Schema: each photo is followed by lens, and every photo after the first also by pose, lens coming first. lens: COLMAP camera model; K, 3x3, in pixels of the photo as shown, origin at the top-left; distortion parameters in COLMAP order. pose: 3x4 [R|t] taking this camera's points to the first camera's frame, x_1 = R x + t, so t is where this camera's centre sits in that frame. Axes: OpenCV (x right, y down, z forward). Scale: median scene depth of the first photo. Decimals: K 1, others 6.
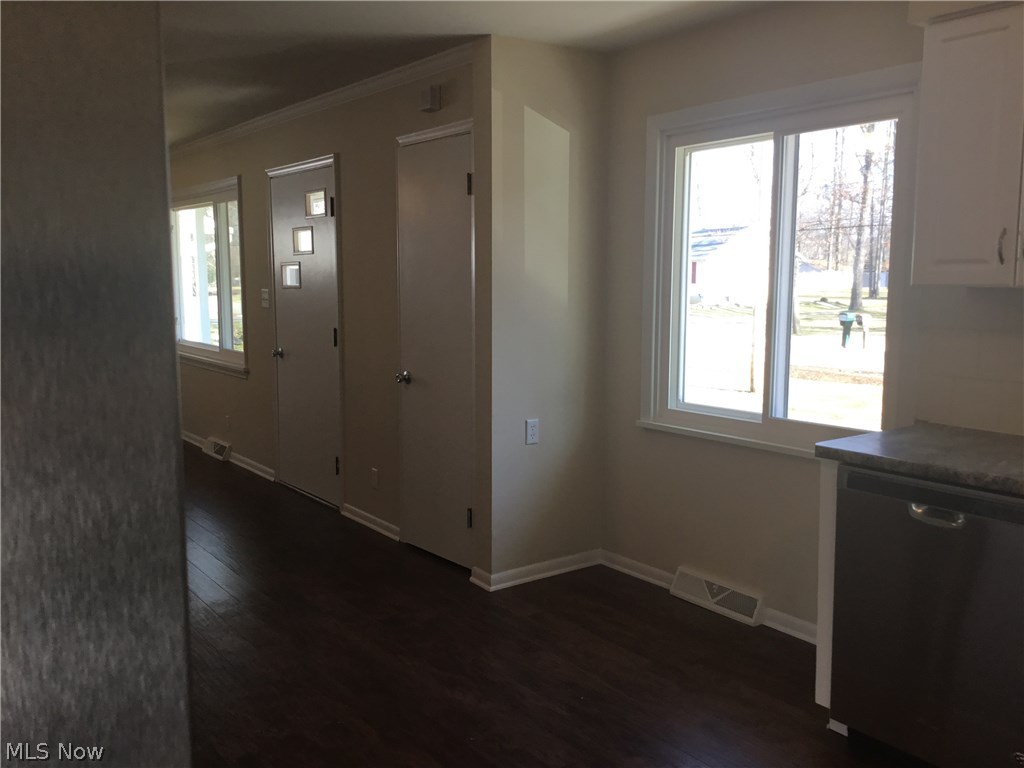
lens RADIAL K [[906.8, 0, 507.2], [0, 906.8, 387.9], [0, 0, 1]] dist [0.109272, -0.183325]
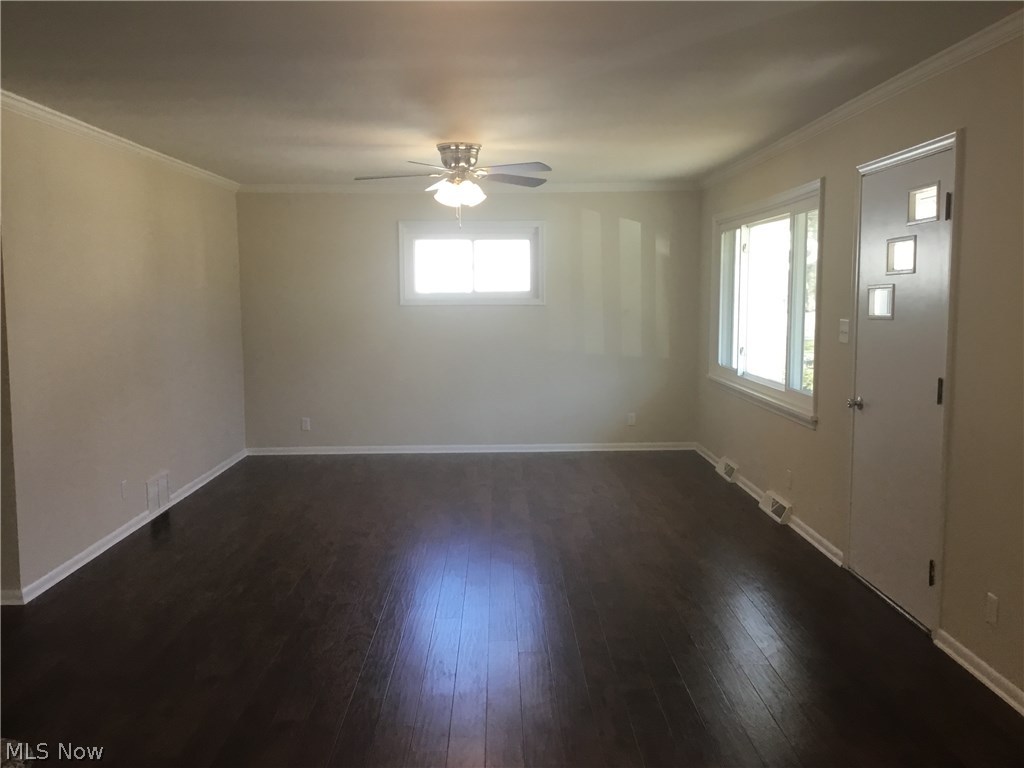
lens RADIAL K [[906.8, 0, 505.5], [0, 906.8, 391.5], [0, 0, 1]] dist [0.109272, -0.183325]
pose [[0.812346, 0.053019, -0.580761, -0.043037], [-0.060084, 0.998168, 0.007082, -0.035592], [0.580072, 0.029141, 0.814044, 0.200952]]
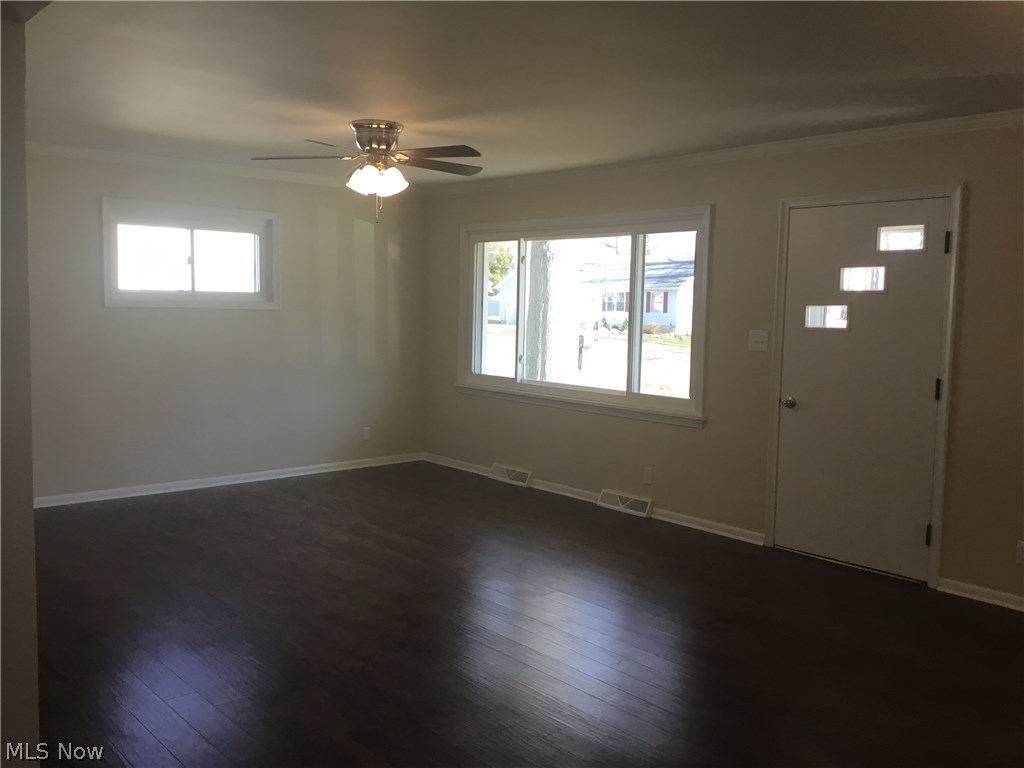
lens RADIAL K [[906.8, 0, 512.9], [0, 906.8, 386.9], [0, 0, 1]] dist [0.109272, -0.183325]
pose [[0.996986, 0.010382, 0.076881, -0.588346], [-0.008078, 0.999511, -0.030209, -0.024235], [-0.077157, 0.029497, 0.996583, 0.125861]]
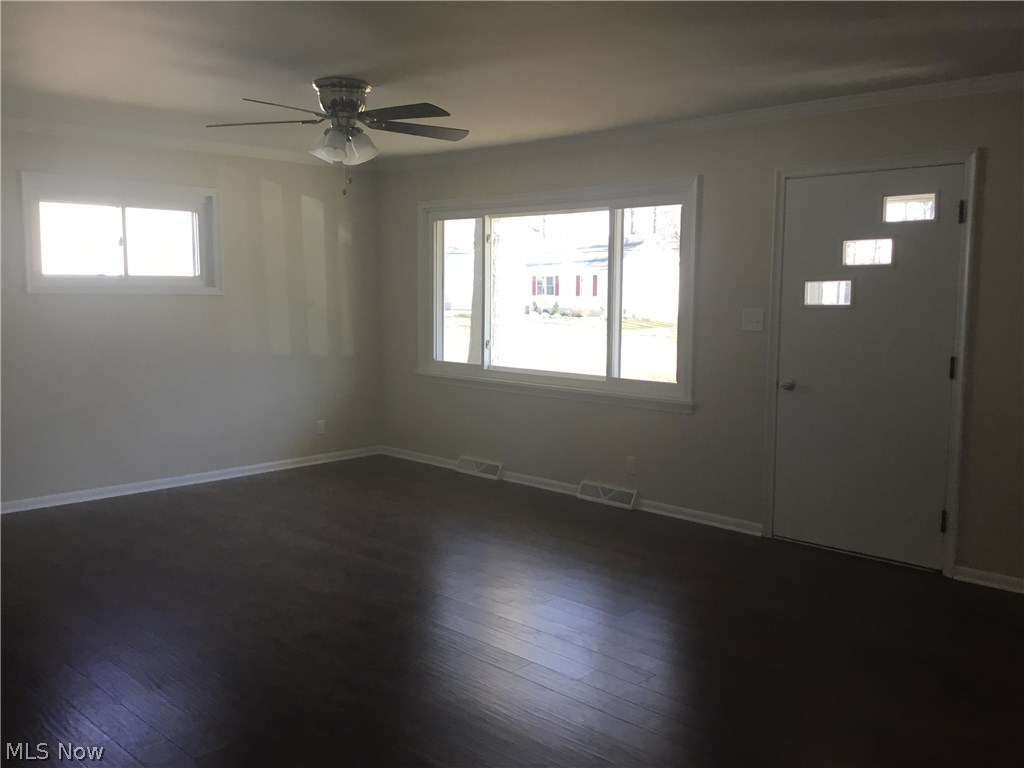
lens RADIAL K [[906.8, 0, 514.6], [0, 906.8, 385.3], [0, 0, 1]] dist [0.109272, -0.183325]
pose [[0.987286, -0.012752, 0.158445, -0.633275], [0.015385, 0.999763, -0.015402, -0.028711], [-0.158211, 0.017644, 0.987248, 0.203432]]
